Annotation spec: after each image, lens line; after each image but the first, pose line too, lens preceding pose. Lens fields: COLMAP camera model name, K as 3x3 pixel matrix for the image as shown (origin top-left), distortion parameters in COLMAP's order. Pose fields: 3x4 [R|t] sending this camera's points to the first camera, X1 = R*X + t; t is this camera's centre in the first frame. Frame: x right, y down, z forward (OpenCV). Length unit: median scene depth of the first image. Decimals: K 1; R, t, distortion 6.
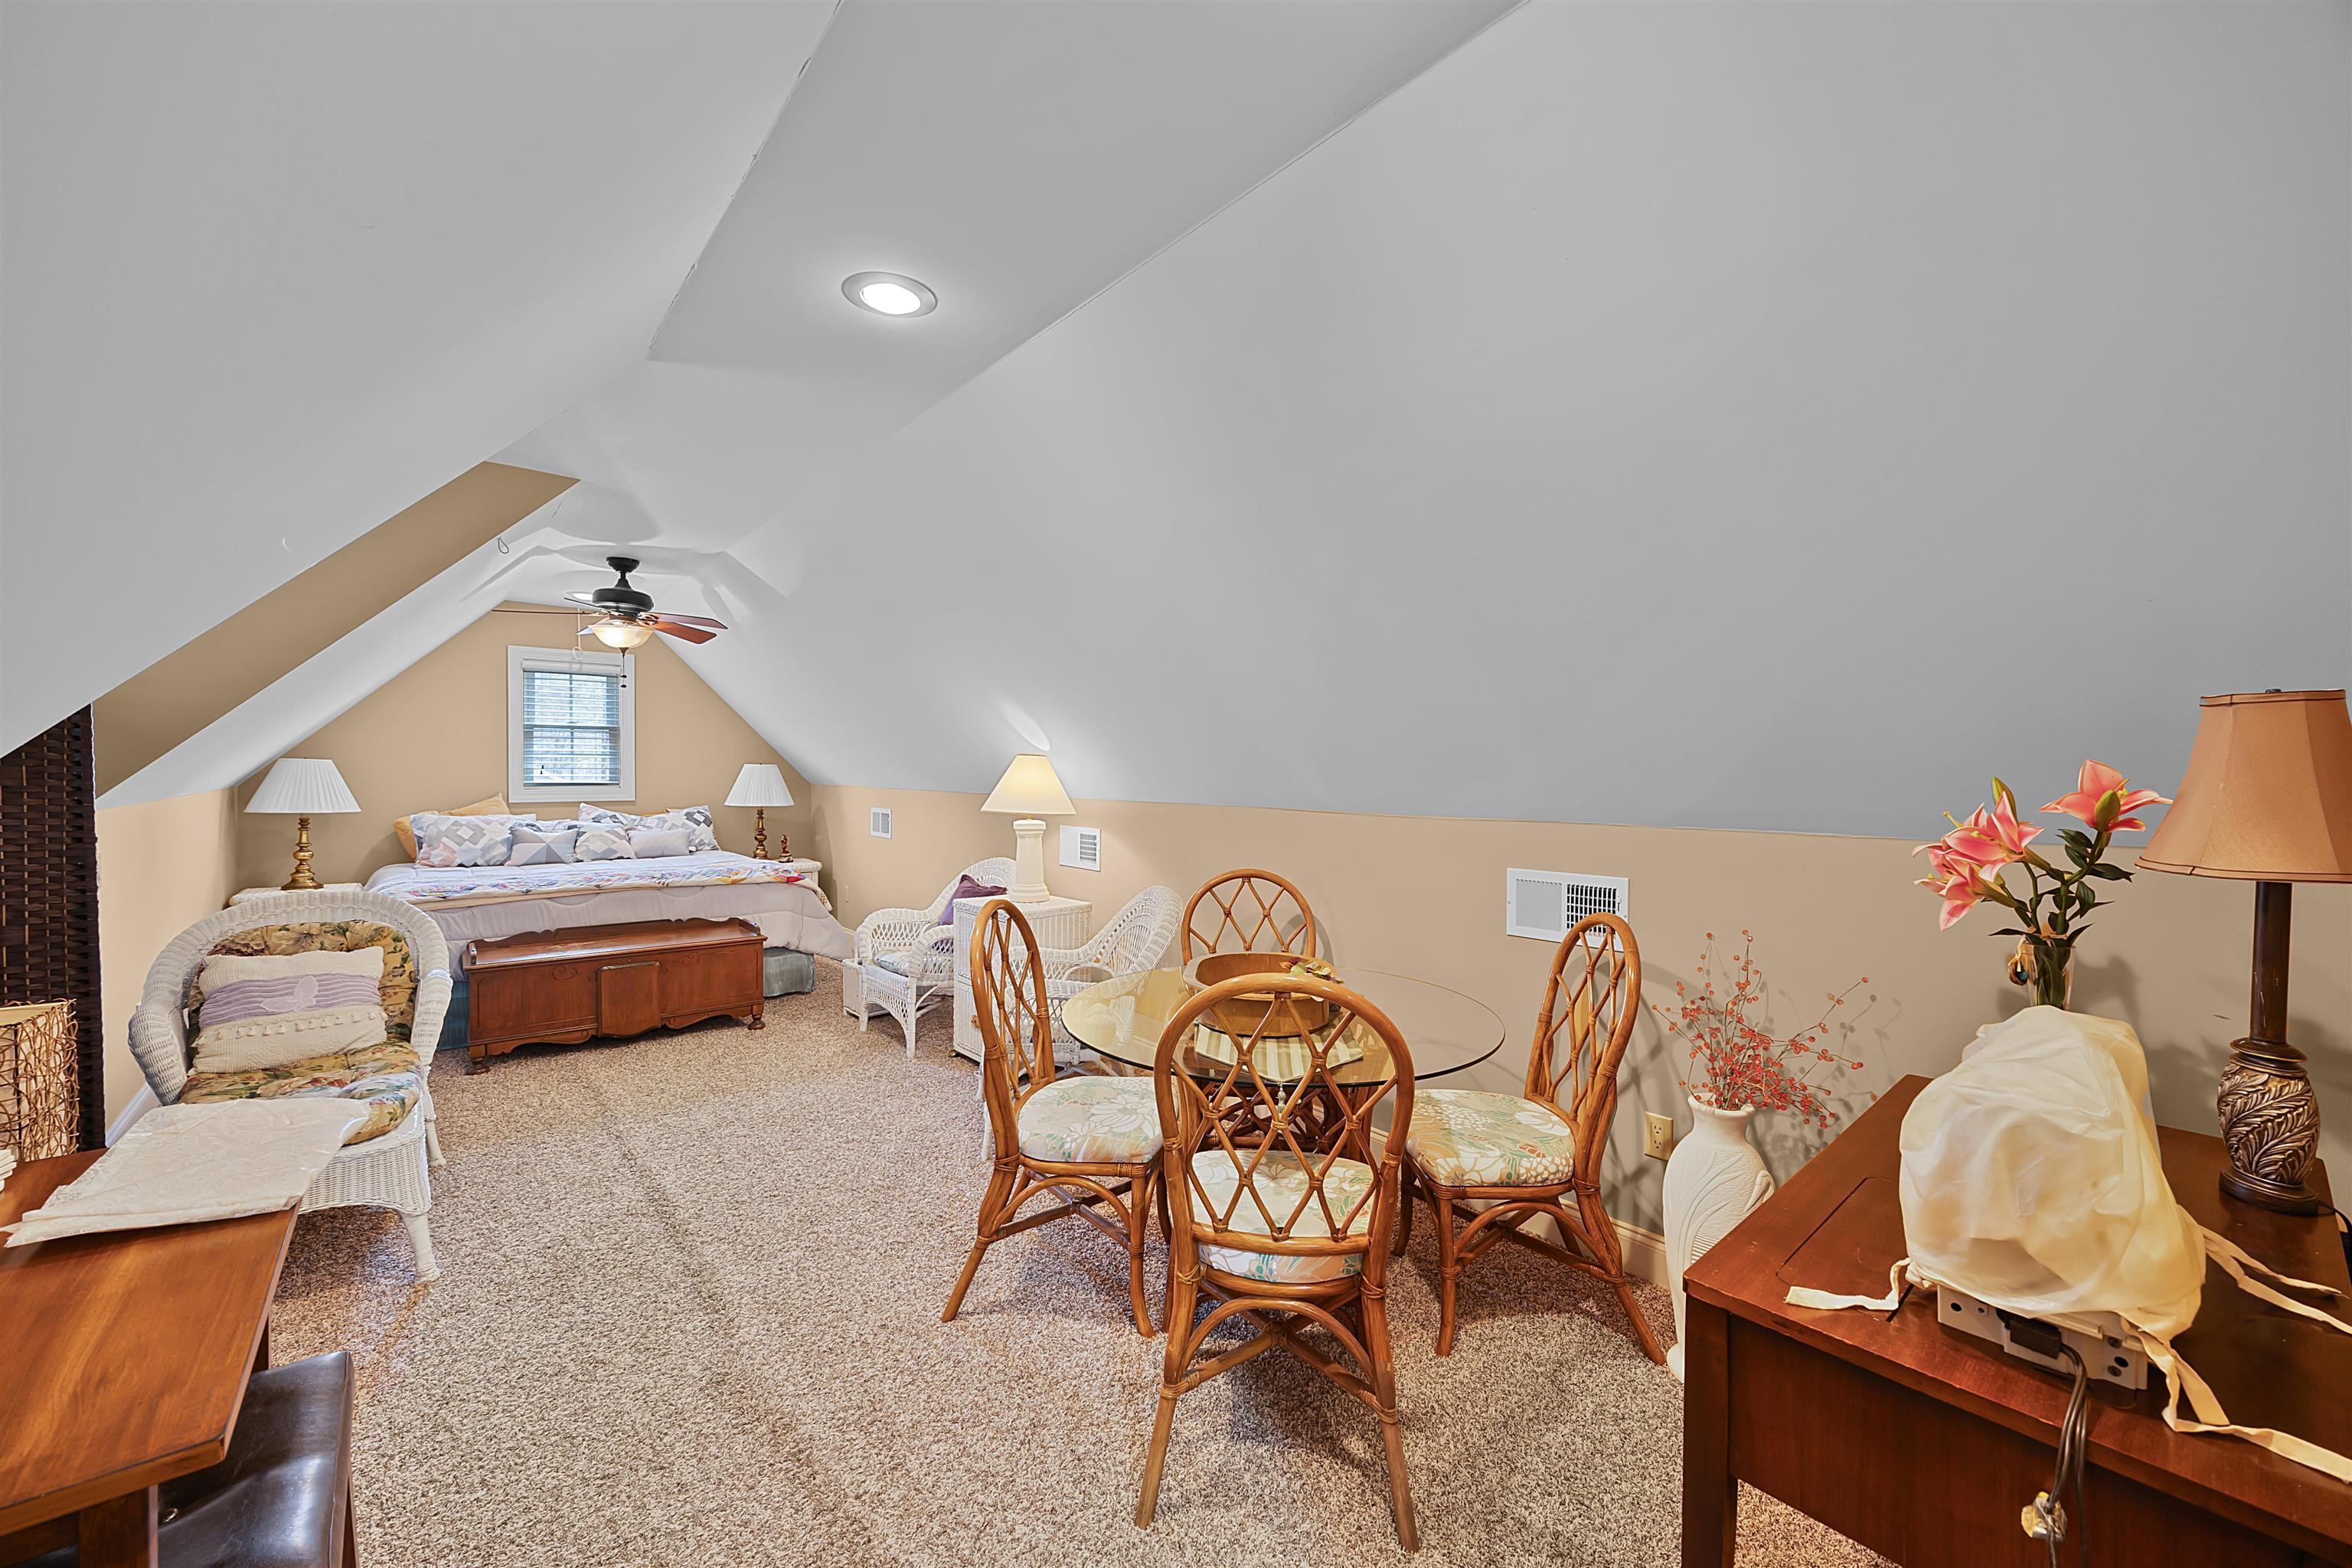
lens RADIAL K [[905.7, 0, 1182.8], [0, 905.7, 777.1], [0, 0, 1]] dist [-0.008459, 0.000806]
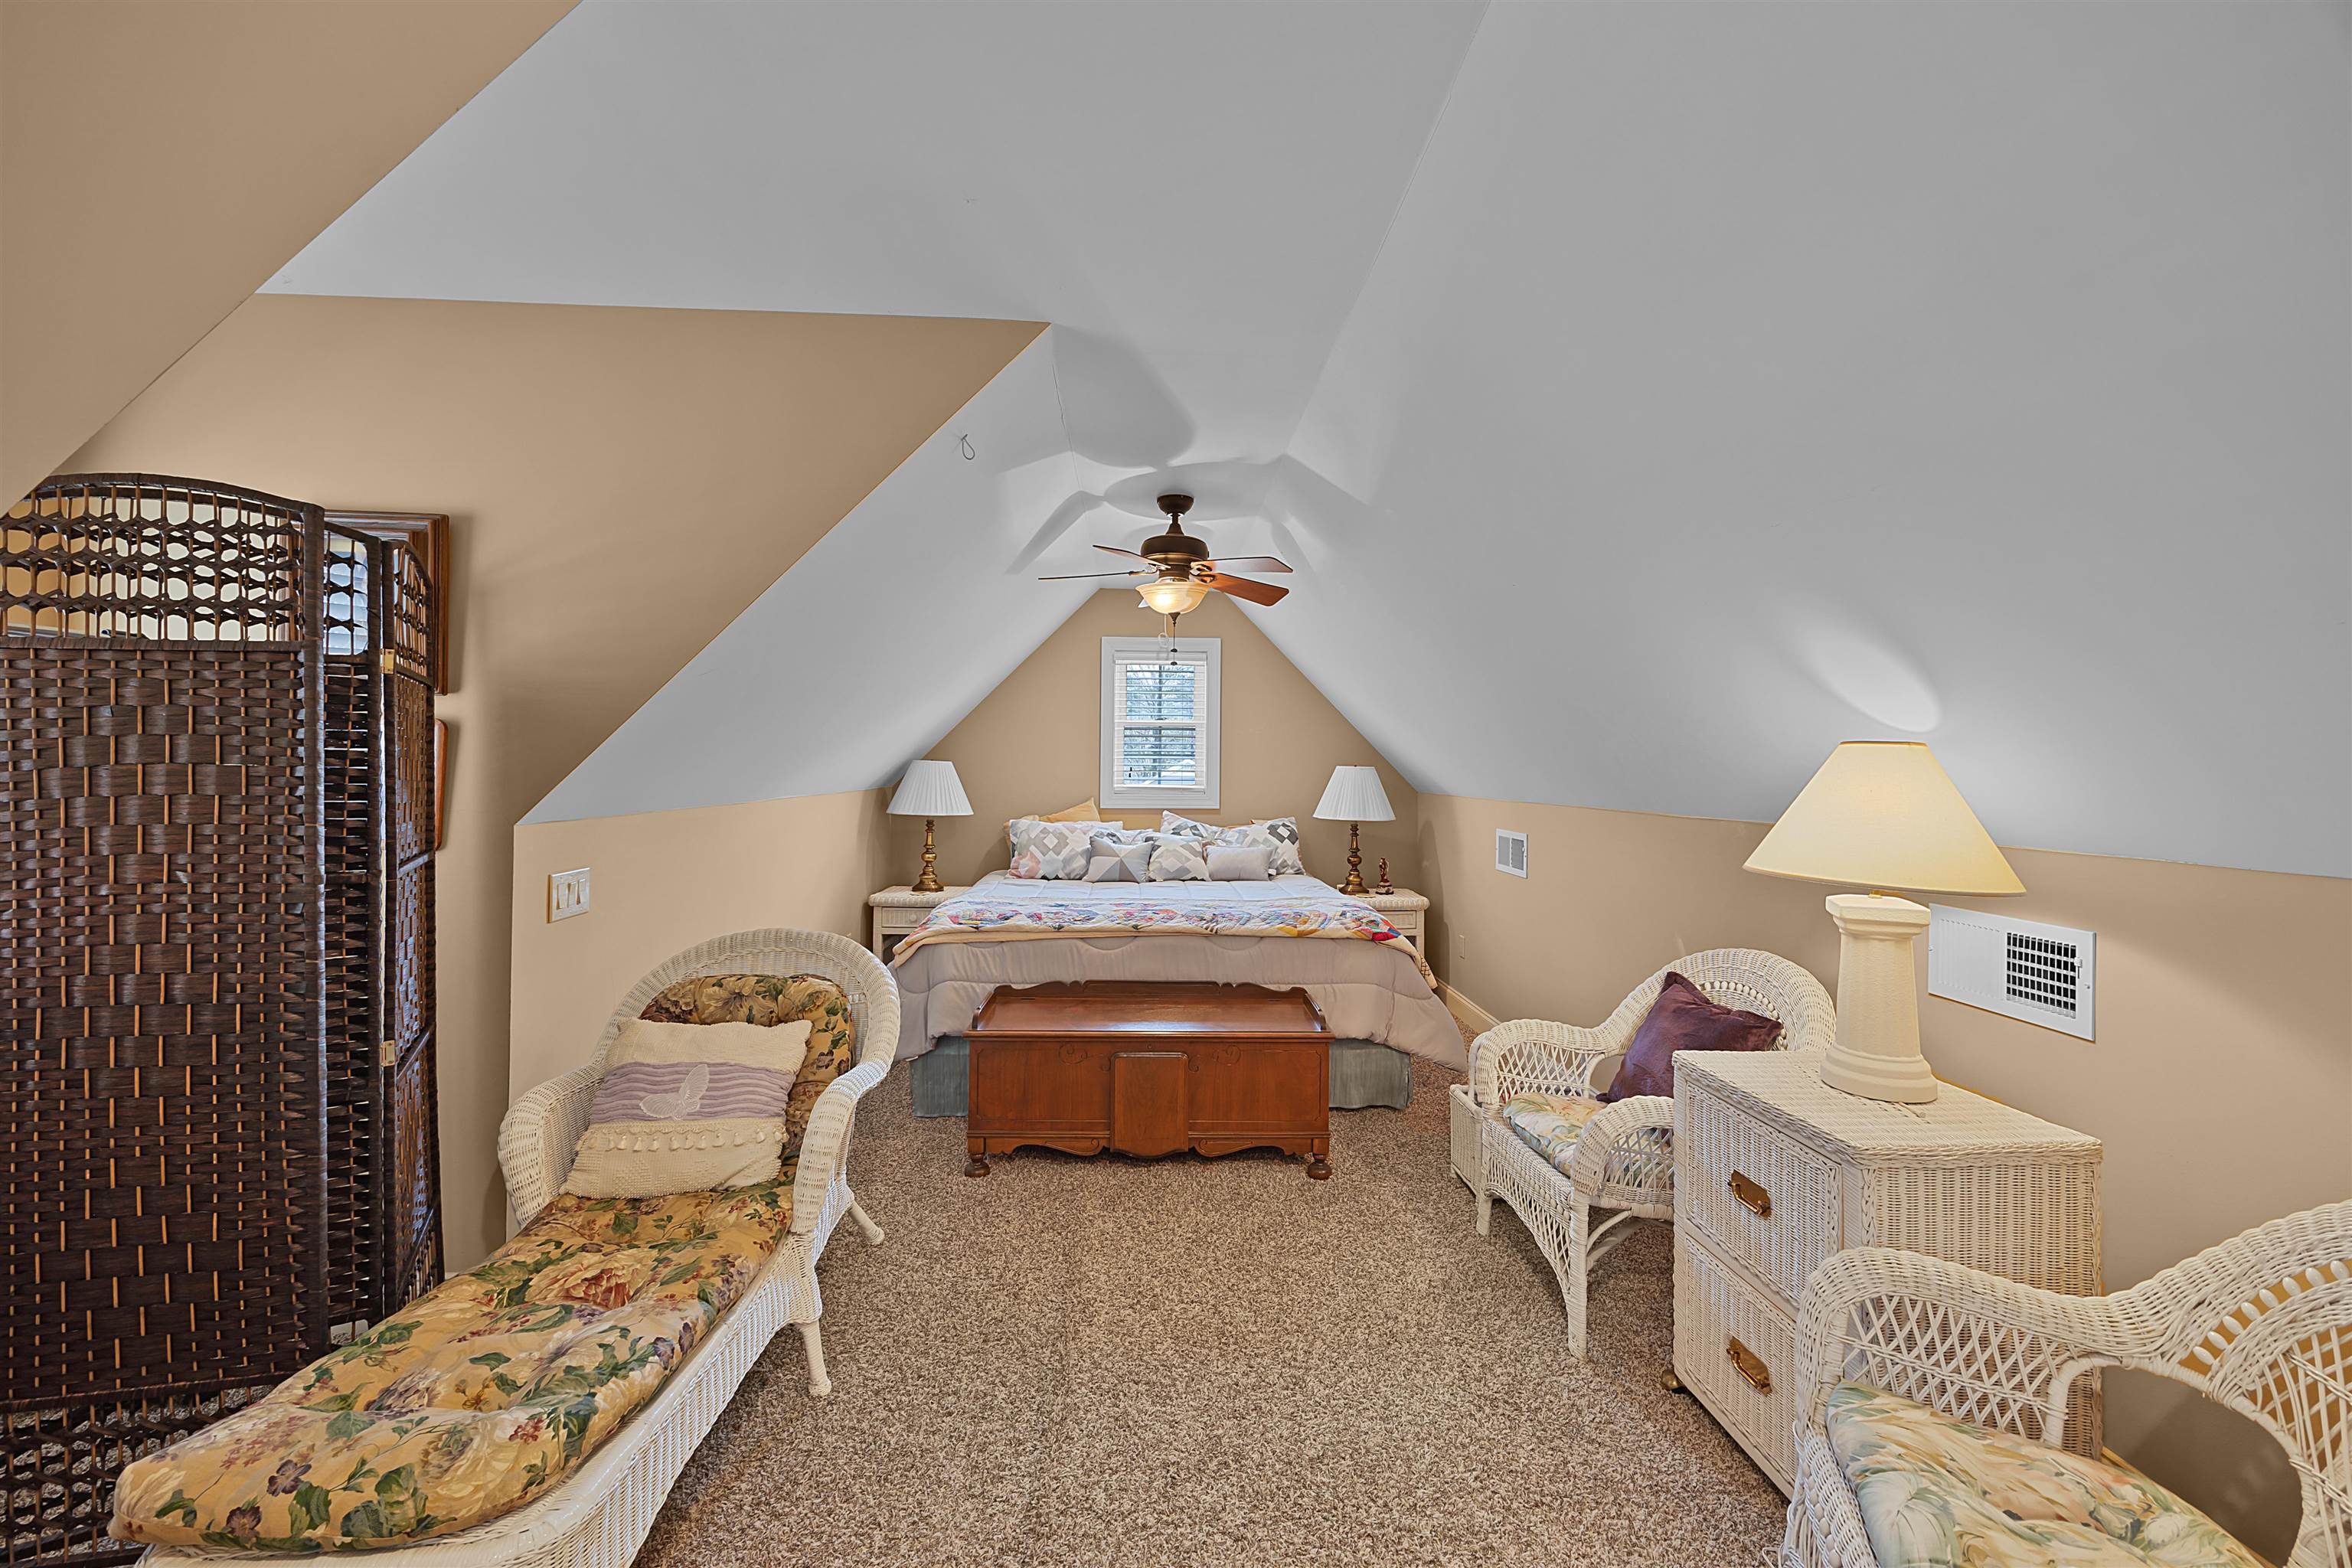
lens RADIAL K [[905.7, 0, 1186.6], [0, 905.7, 773.0], [0, 0, 1]] dist [-0.008459, 0.000806]
pose [[0.791359, 0.003072, -0.611344, -0.142716], [-0.007687, 0.999958, -0.004926, -0.004418], [0.611304, 0.008598, 0.791349, 0.400550]]
